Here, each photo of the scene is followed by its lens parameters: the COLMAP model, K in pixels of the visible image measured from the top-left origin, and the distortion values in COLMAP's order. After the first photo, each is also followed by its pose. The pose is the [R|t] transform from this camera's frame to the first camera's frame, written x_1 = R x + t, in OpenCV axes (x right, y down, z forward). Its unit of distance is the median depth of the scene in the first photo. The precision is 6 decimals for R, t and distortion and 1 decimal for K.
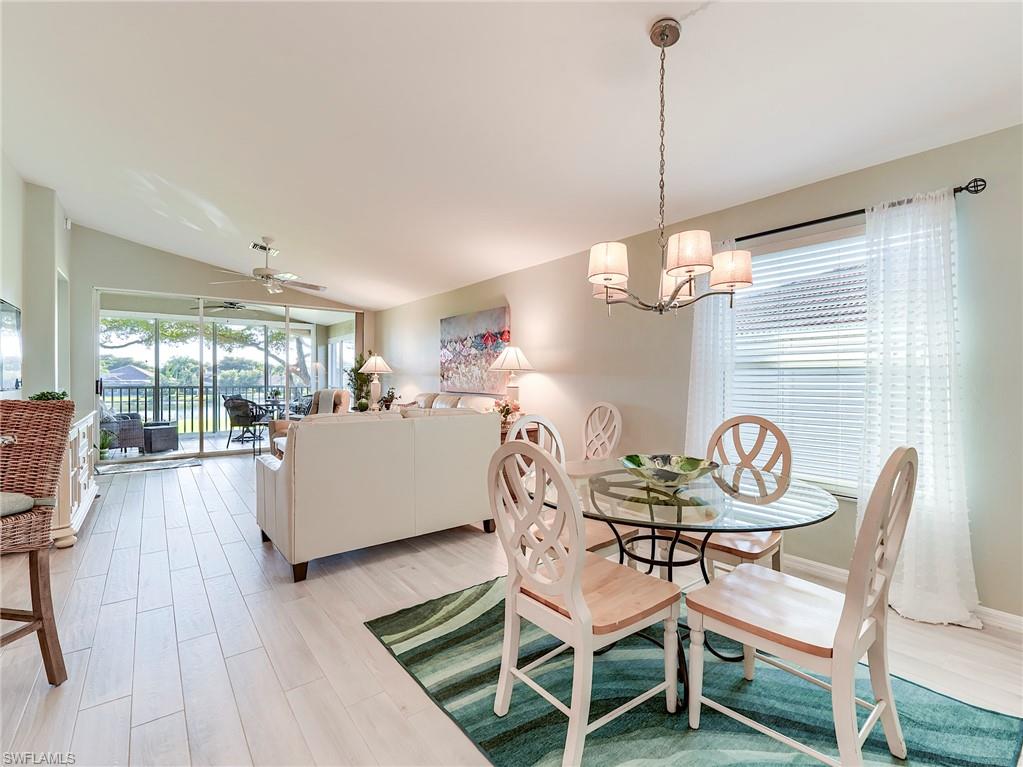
lens RADIAL K [[465.9, 0, 511.5], [0, 465.9, 383.5], [0, 0, 1]] dist [0.006736, -0.010700]
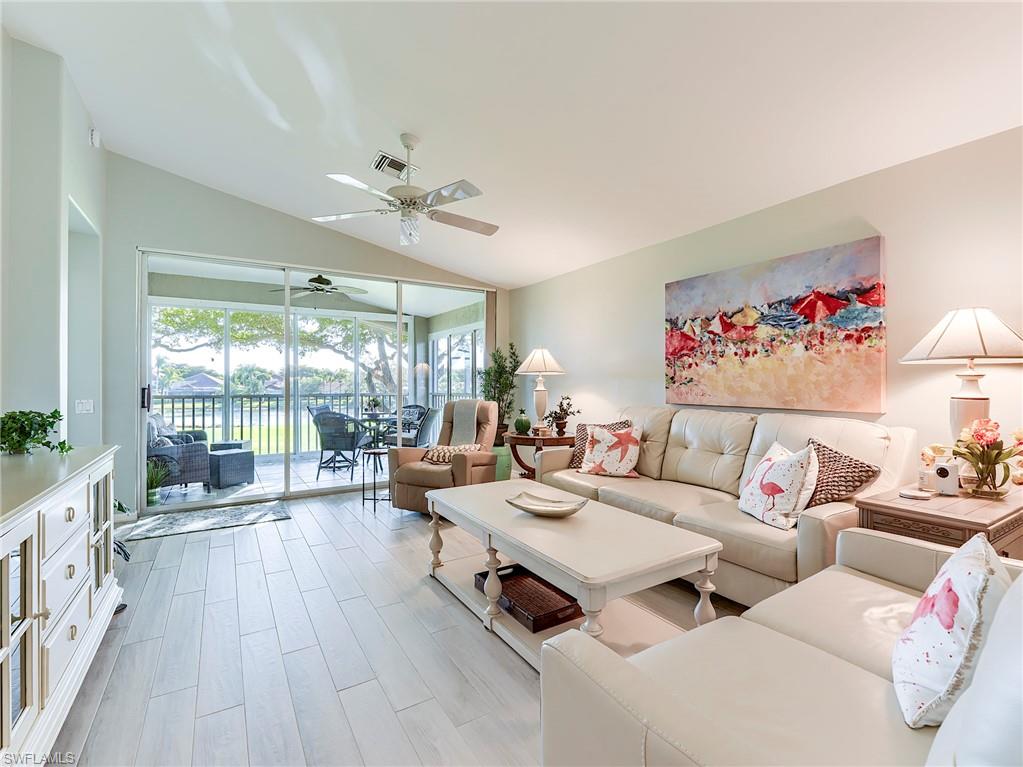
lens RADIAL K [[465.9, 0, 511.5], [0, 465.9, 383.5], [0, 0, 1]] dist [0.006736, -0.010700]
pose [[0.994796, -0.005706, -0.101725, -0.248555], [0.004442, 0.999910, -0.012644, -0.001722], [0.101788, 0.012126, 0.994732, 0.325790]]
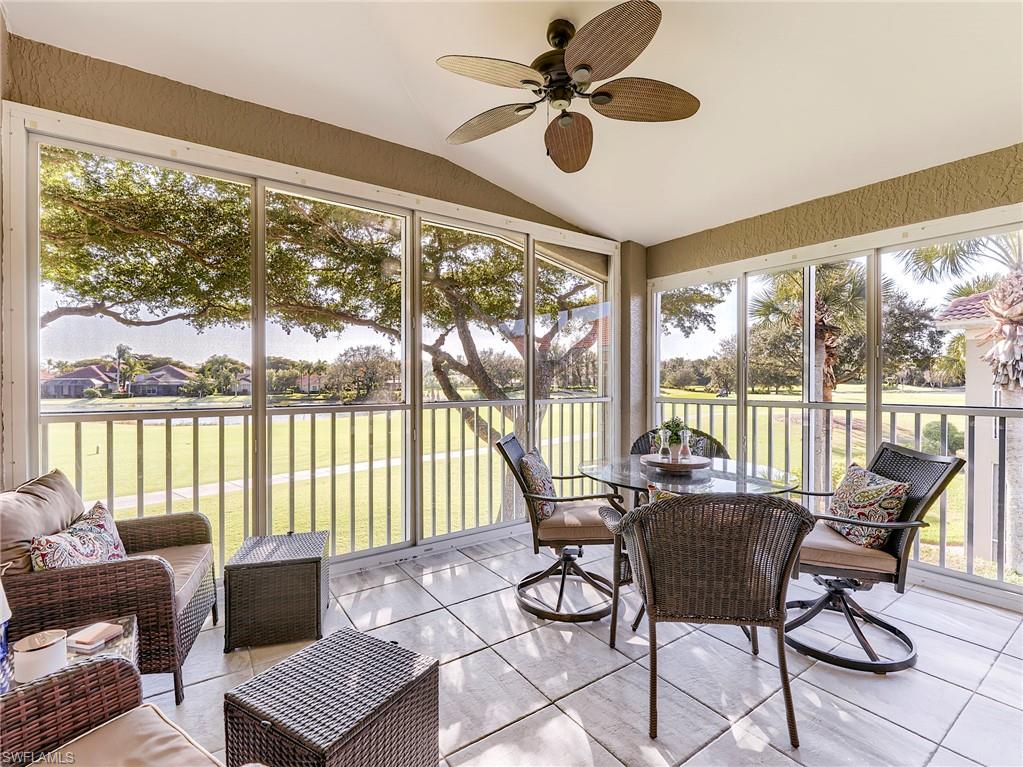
lens RADIAL K [[465.9, 0, 511.5], [0, 465.9, 383.5], [0, 0, 1]] dist [0.006736, -0.010700]
pose [[0.998621, -0.001645, -0.052471, -0.697531], [0.001710, 0.999998, 0.001180, -0.011758], [0.052469, -0.001268, 0.998622, 0.849698]]
